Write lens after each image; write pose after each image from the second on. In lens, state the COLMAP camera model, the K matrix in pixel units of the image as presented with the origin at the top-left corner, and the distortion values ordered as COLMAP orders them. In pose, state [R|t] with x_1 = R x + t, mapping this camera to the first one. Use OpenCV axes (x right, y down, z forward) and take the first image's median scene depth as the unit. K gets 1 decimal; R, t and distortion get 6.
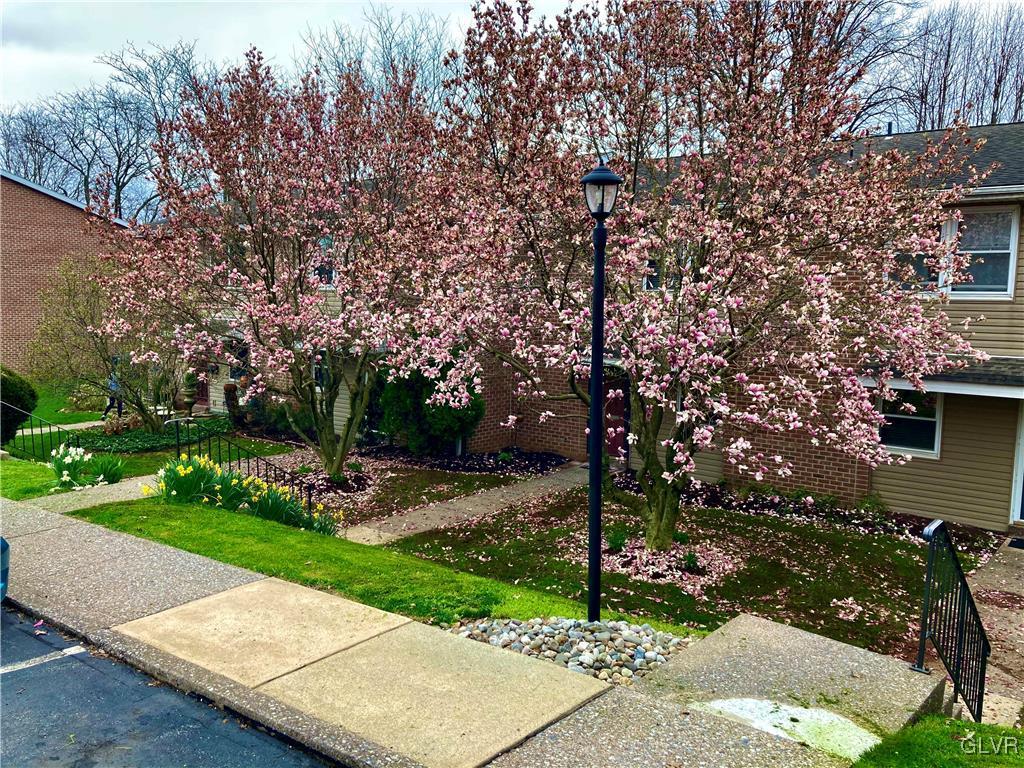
lens RADIAL K [[849.7, 0, 515.4], [0, 849.7, 385.1], [0, 0, 1]] dist [0.037622, -0.031554]
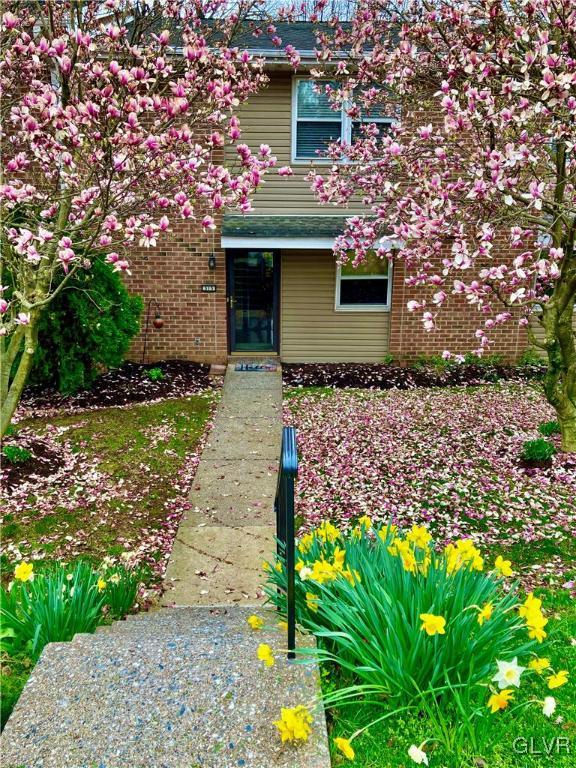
lens RADIAL K [[637.3, 0, 289.4], [0, 637.3, 377.9], [0, 0, 1]] dist [0.037622, -0.031554]
pose [[0.758482, -0.176834, 0.627243, -0.332598], [0.079605, 0.980414, 0.180140, -0.010649], [-0.646813, -0.086702, 0.757704, 0.531976]]
